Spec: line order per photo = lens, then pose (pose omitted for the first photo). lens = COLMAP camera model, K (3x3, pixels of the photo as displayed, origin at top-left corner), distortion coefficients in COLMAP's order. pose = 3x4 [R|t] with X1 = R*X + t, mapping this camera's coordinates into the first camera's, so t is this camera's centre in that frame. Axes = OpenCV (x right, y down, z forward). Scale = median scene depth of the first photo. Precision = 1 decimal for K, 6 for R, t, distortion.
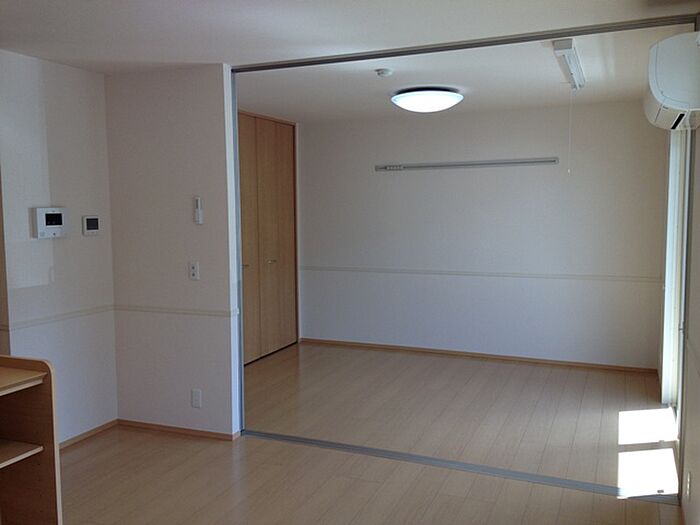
lens RADIAL K [[635.6, 0, 350.0], [0, 635.6, 262.5], [0, 0, 1]] dist [0.174440, -0.353214]
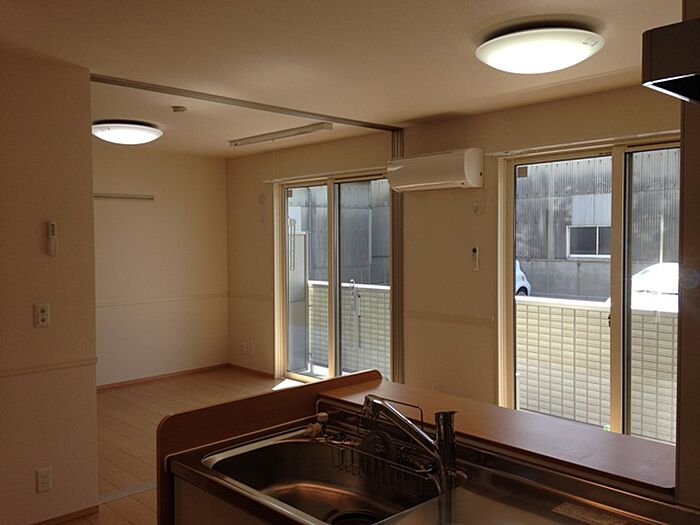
lens RADIAL K [[635.6, 0, 350.0], [0, 635.6, 262.5], [0, 0, 1]] dist [0.174440, -0.353214]
pose [[0.379895, -0.026537, 0.924649, -0.820945], [0.080298, 0.996761, -0.004384, -0.017304], [-0.921538, 0.075913, 0.380795, 0.347926]]
